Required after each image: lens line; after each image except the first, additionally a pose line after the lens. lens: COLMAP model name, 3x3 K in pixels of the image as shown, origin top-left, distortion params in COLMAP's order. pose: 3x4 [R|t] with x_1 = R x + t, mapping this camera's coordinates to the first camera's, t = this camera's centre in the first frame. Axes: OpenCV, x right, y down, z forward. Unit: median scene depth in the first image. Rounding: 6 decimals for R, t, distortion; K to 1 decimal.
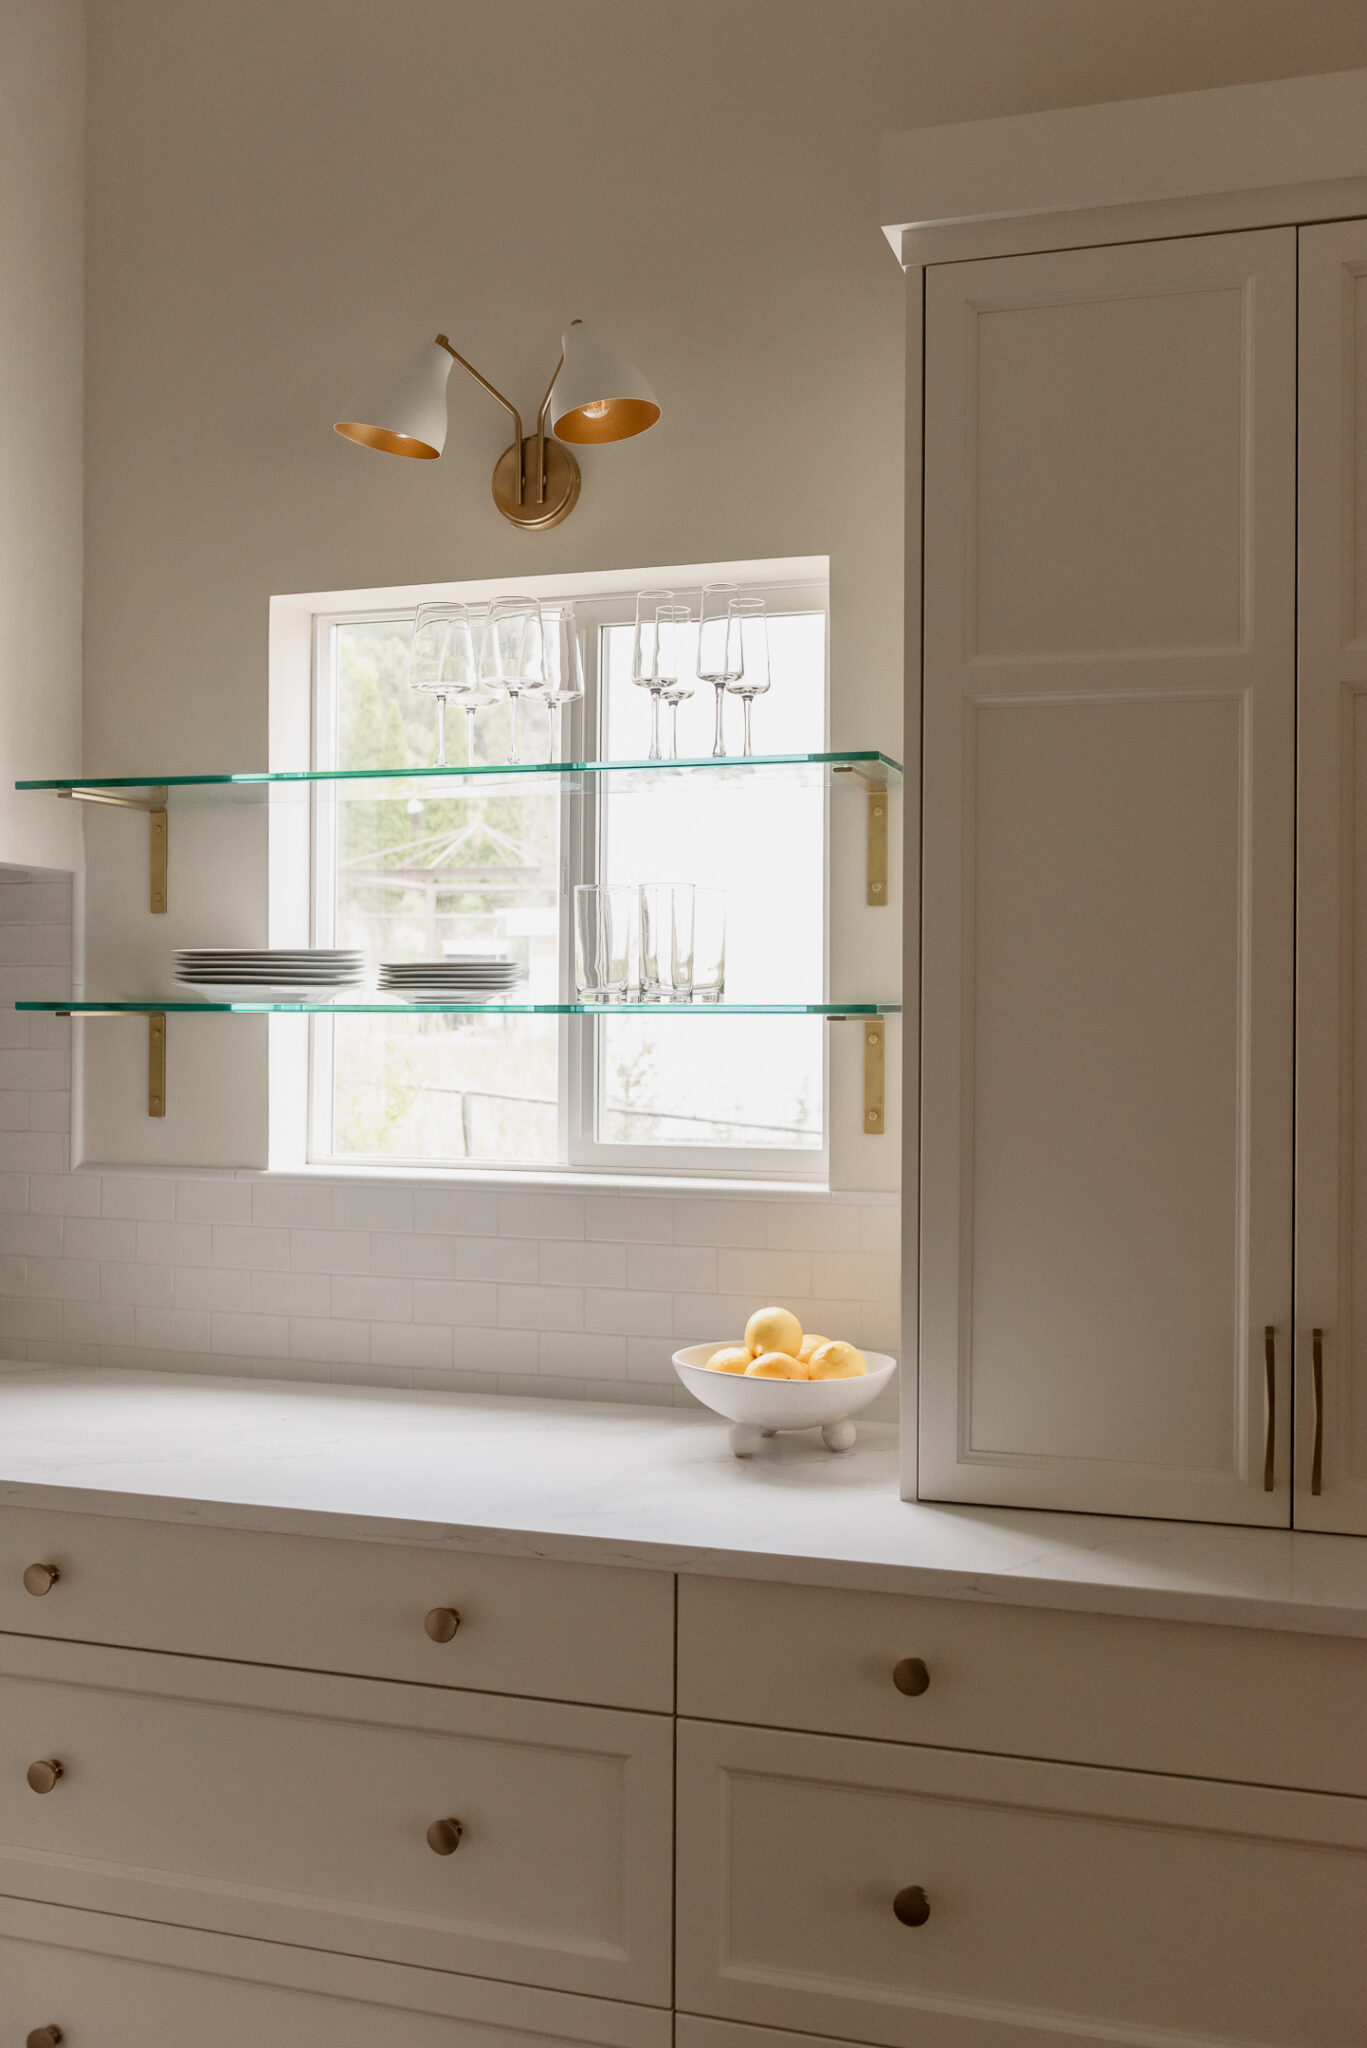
lens RADIAL K [[1932.0, 0, 675.7], [0, 1932.0, 1000.1], [0, 0, 1]] dist [-0.001355, 0.000000]
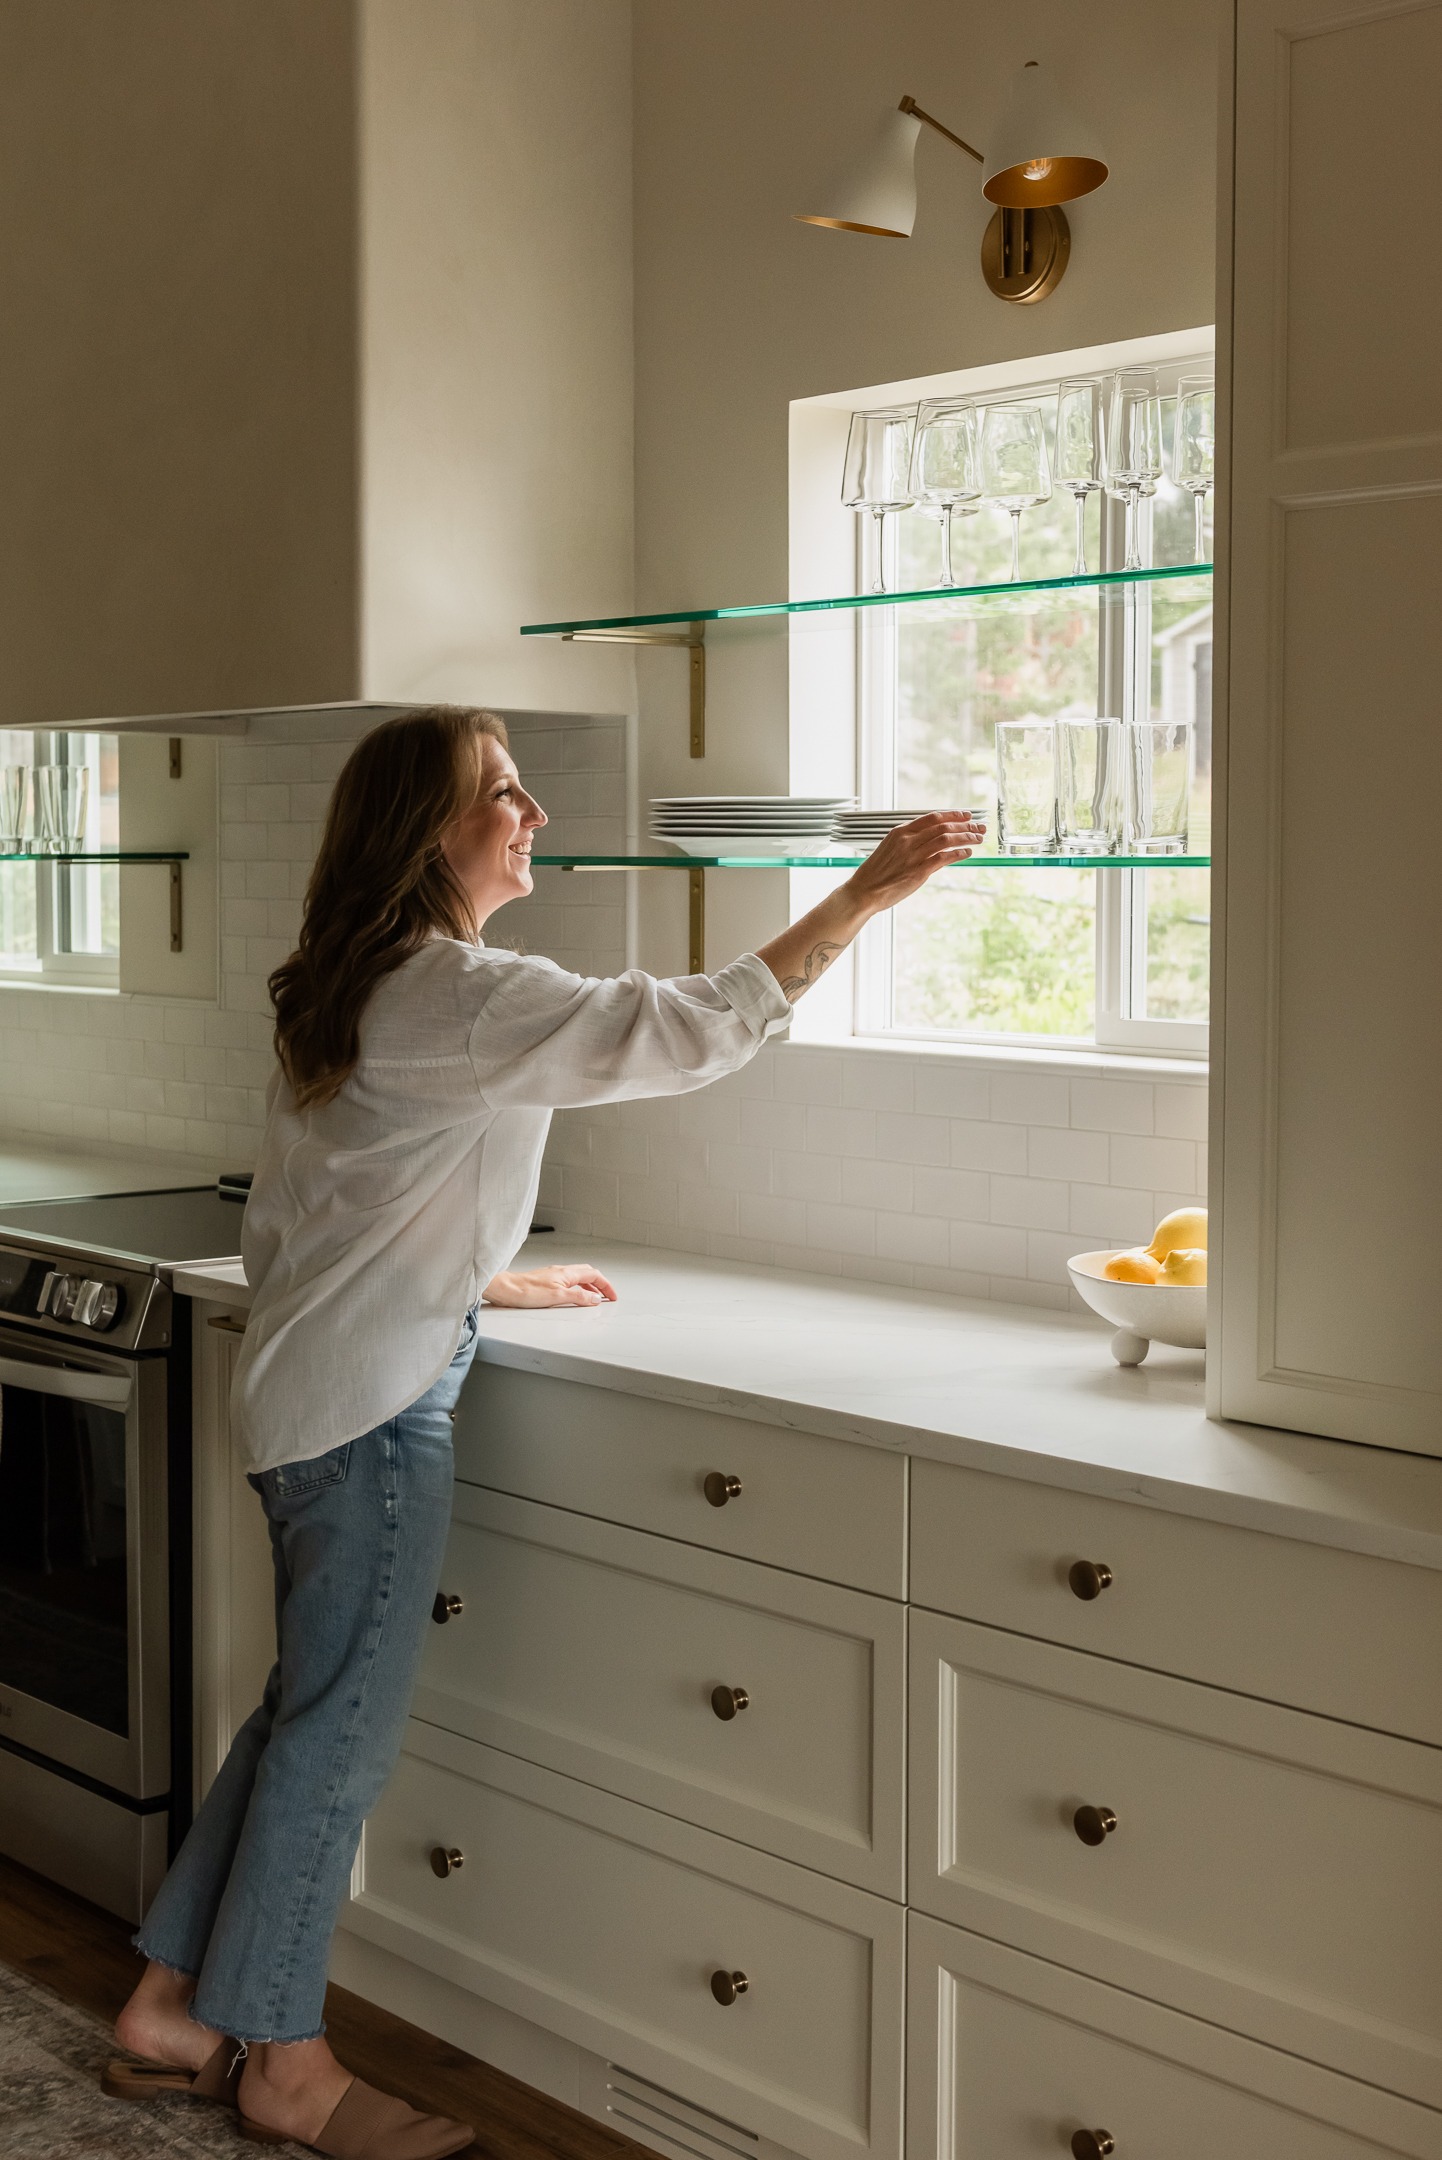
lens RADIAL K [[2841.1, 0, 729.4], [0, 2841.1, 1014.7], [0, 0, 1]] dist [-0.007988, 0.000000]
pose [[0.865991, 0.024358, -0.499466, 0.457263], [0.005355, 0.998304, 0.057969, -0.001708], [0.500031, -0.052875, 0.864392, -0.179870]]
